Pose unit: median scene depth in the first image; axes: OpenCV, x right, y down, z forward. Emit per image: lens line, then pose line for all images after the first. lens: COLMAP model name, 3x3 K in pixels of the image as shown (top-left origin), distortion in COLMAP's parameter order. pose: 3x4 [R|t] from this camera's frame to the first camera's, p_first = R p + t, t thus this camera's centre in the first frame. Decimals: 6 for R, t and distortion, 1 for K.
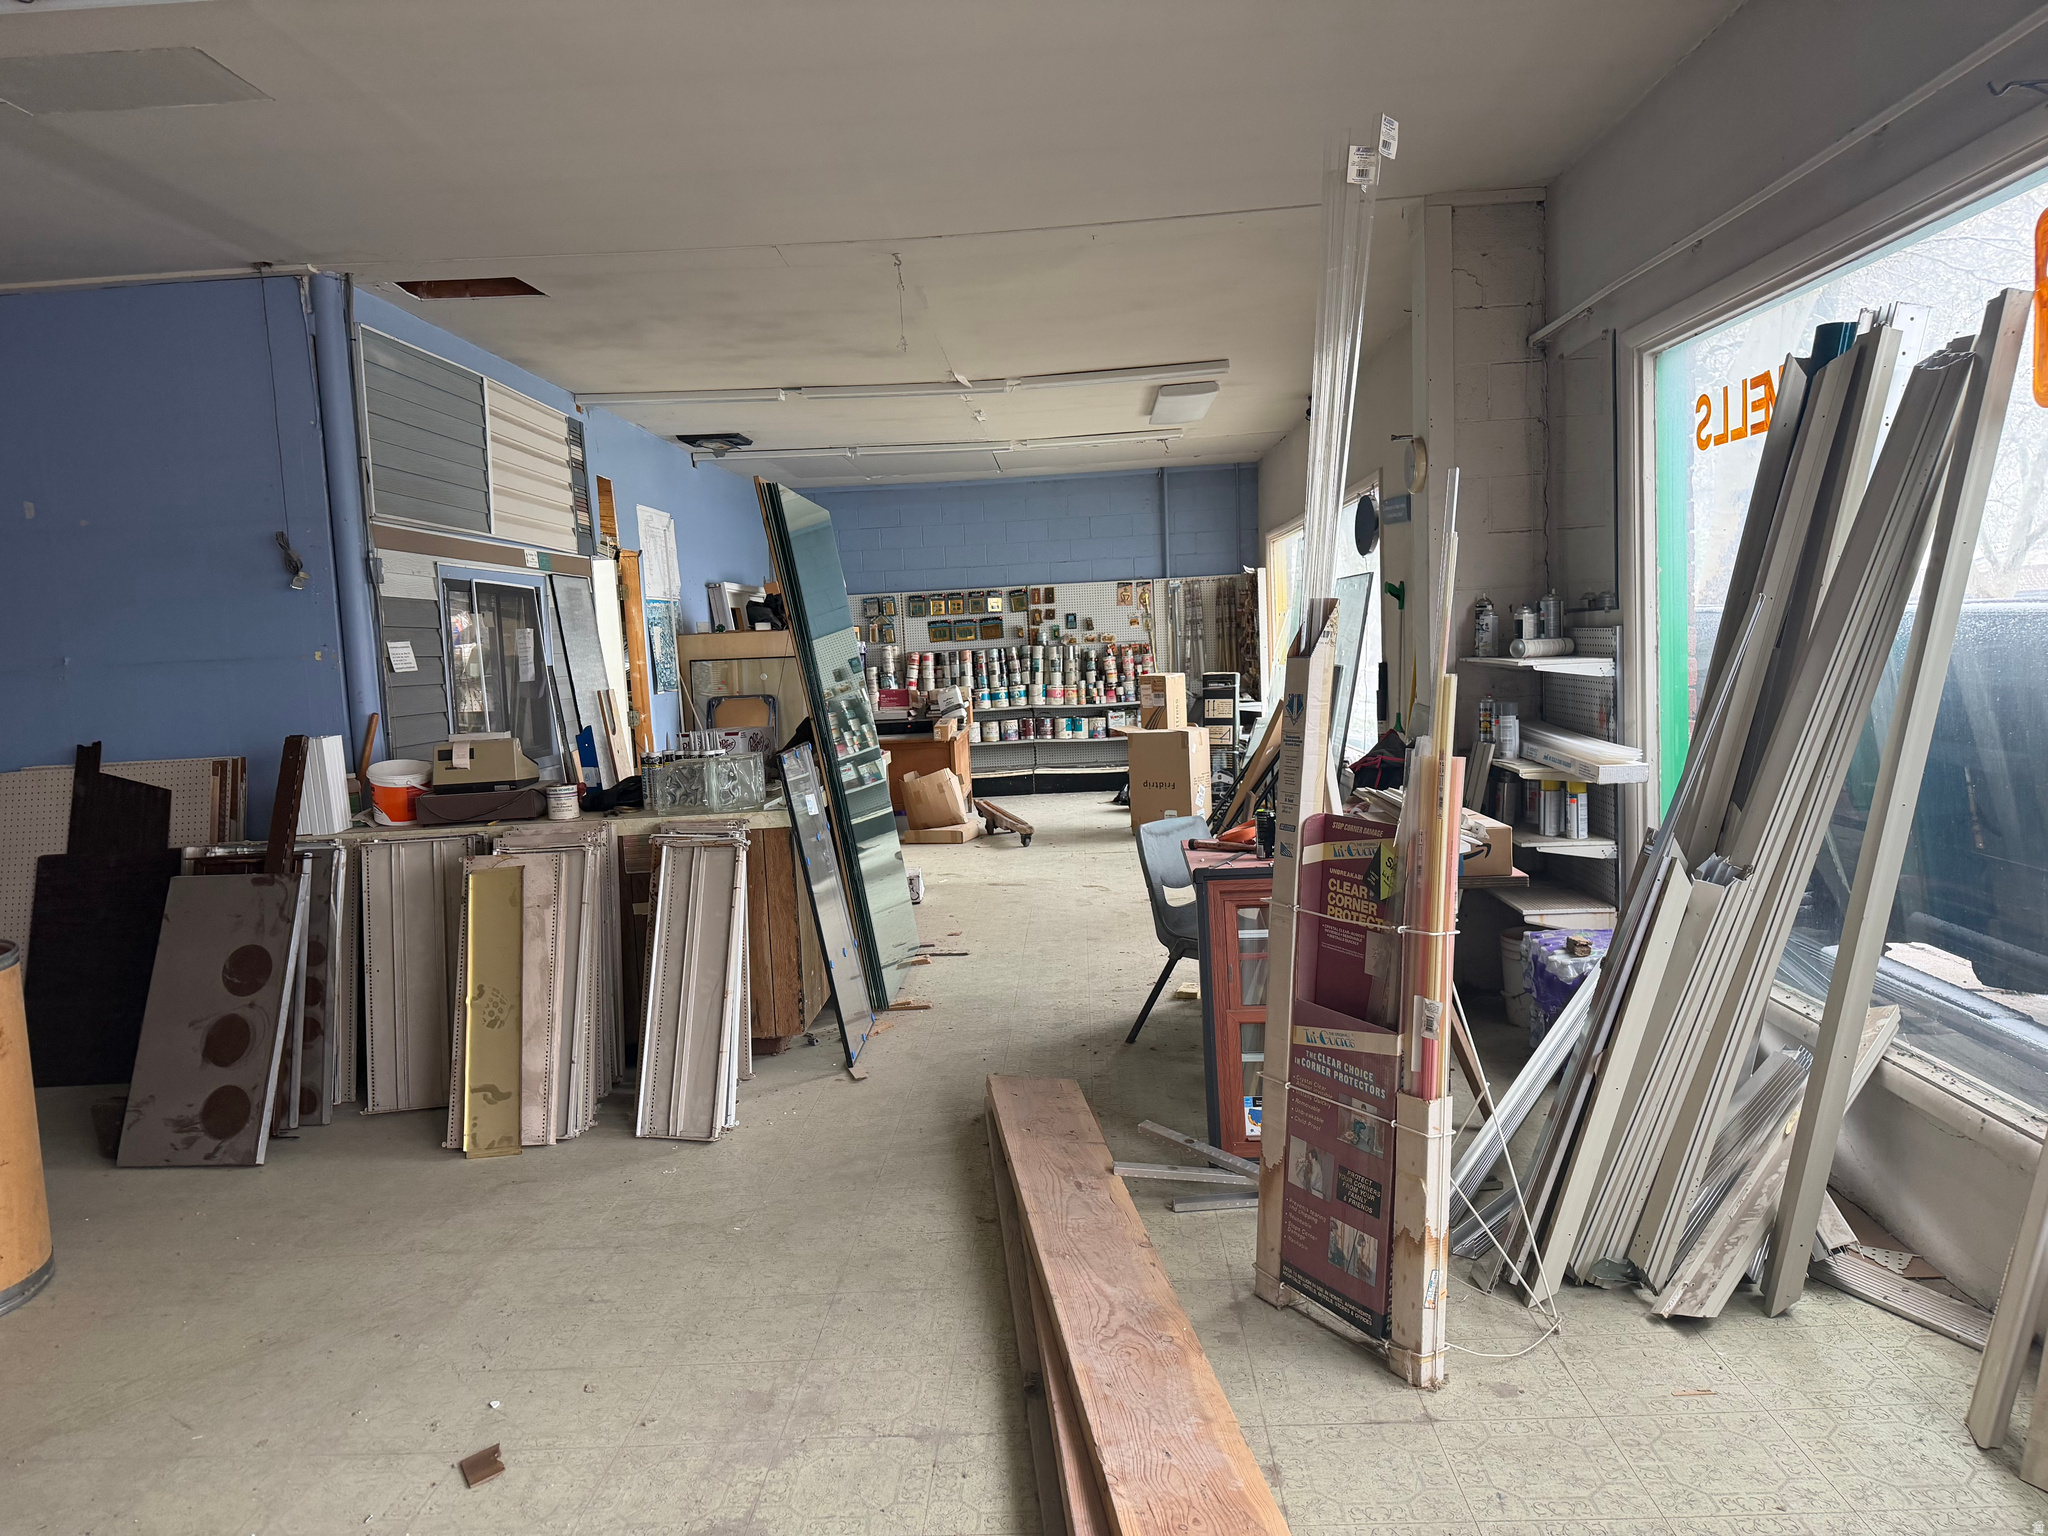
lens RADIAL K [[1441.2, 0, 1026.4], [0, 1441.2, 785.7], [0, 0, 1]] dist [0.066181, -0.079665]
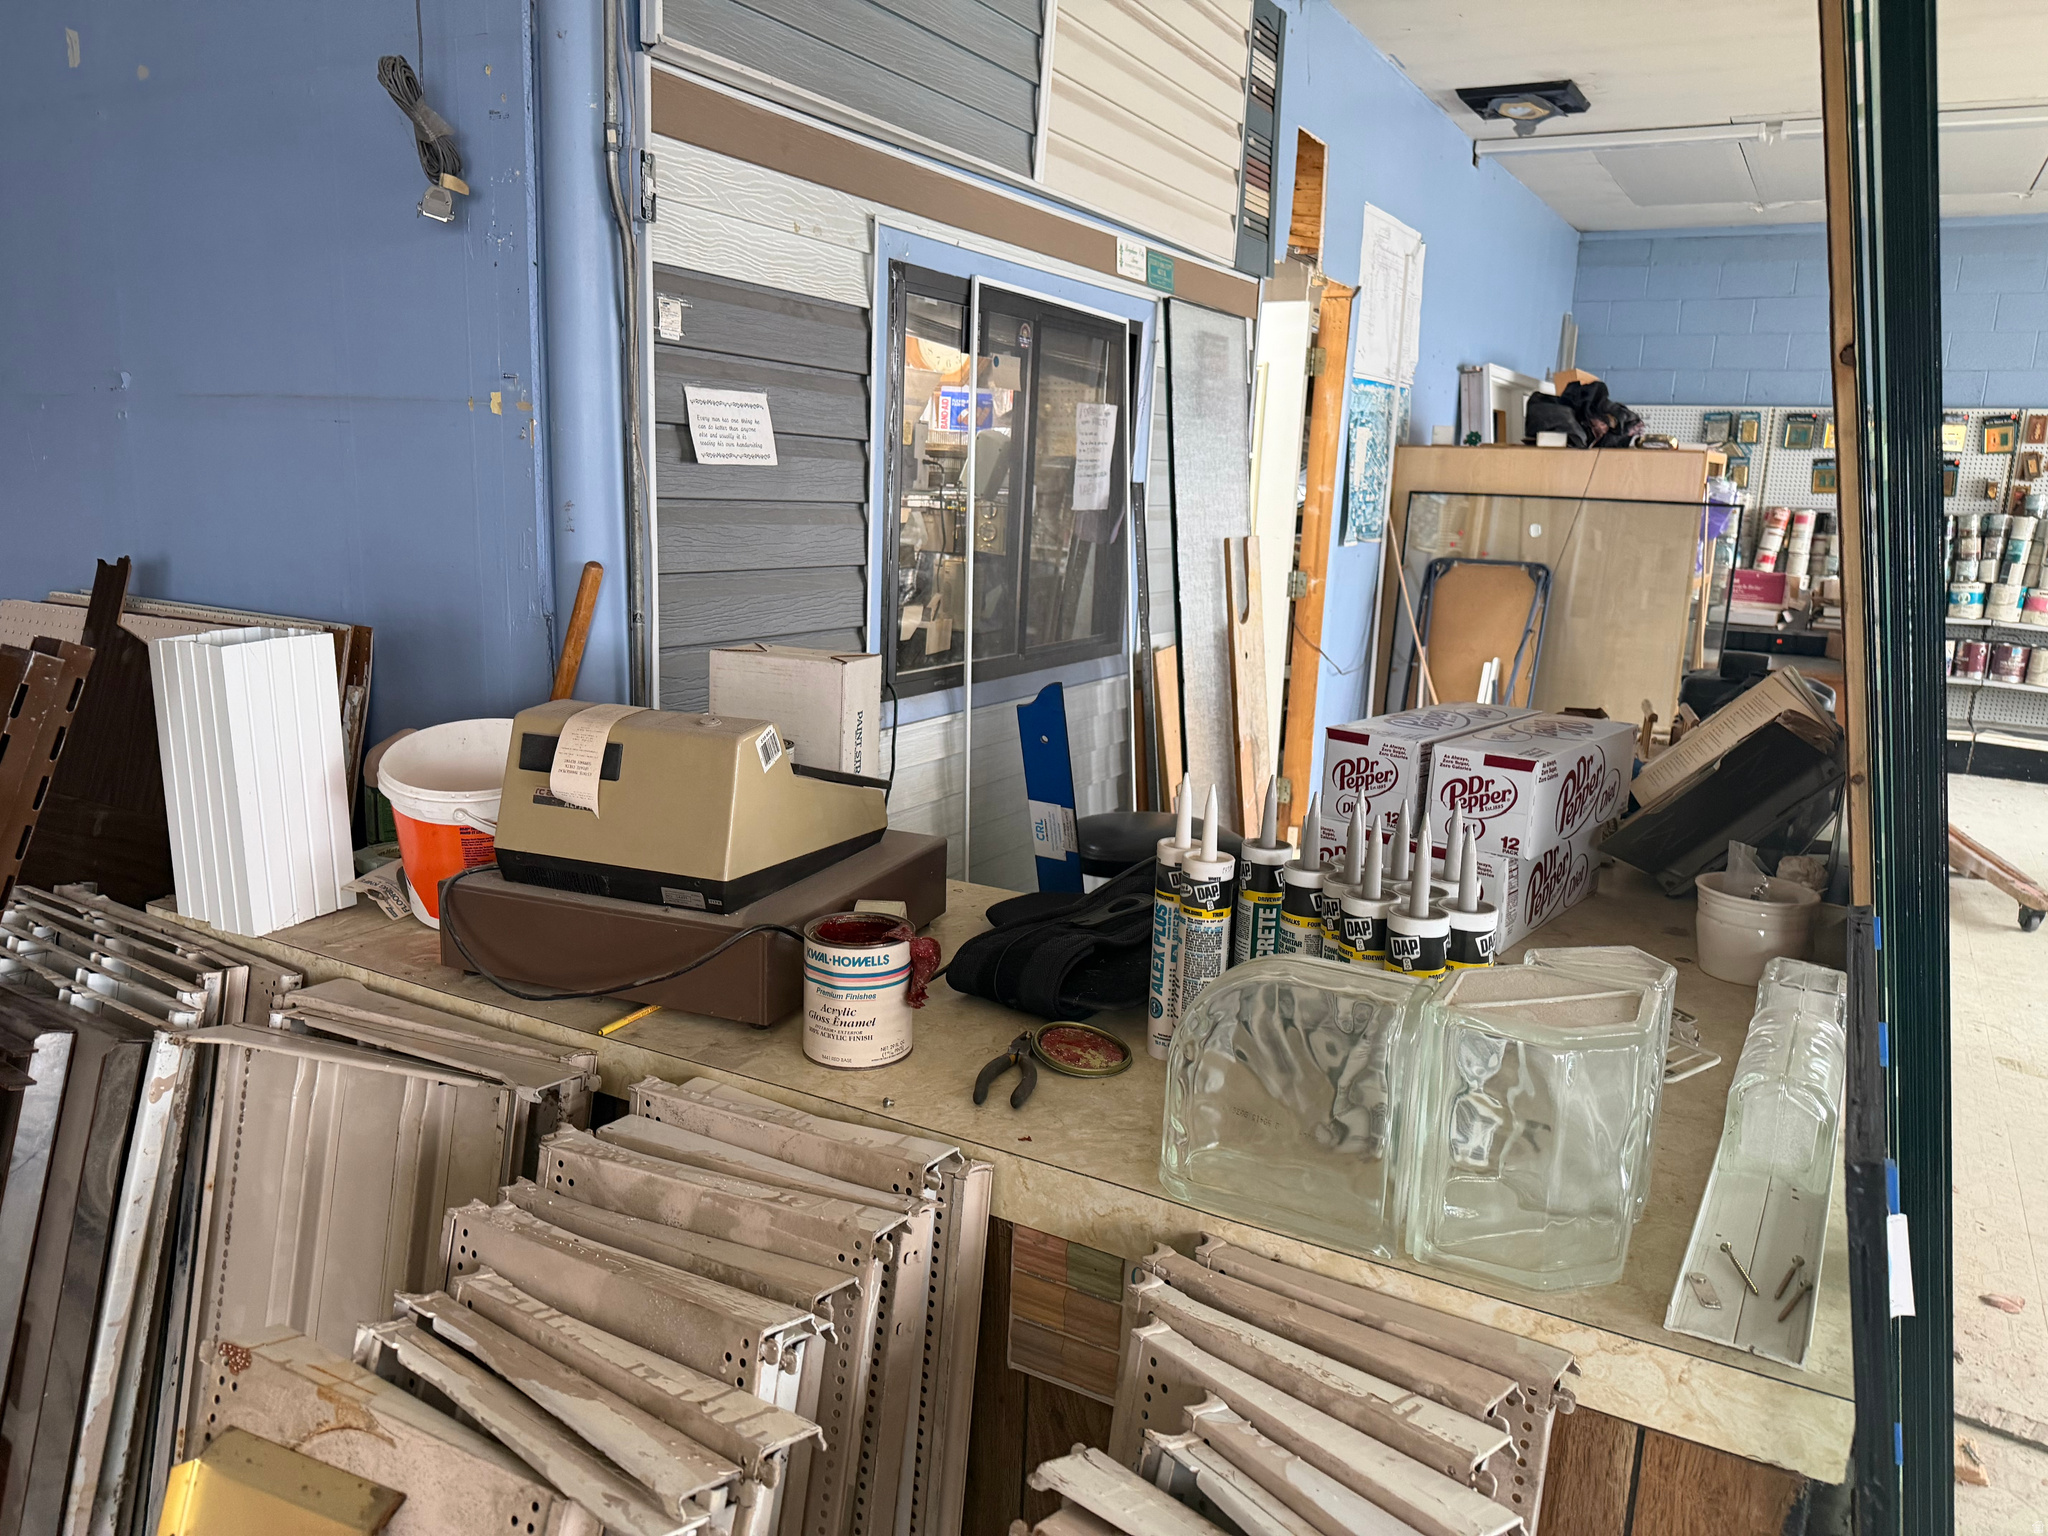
lens RADIAL K [[1441.2, 0, 1026.4], [0, 1441.2, 785.7], [0, 0, 1]] dist [0.066181, -0.079665]
pose [[0.882112, 0.181518, -0.434660, -0.097705], [-0.128912, 0.980568, 0.147876, -0.038338], [0.453056, -0.074410, 0.888371, 0.419934]]
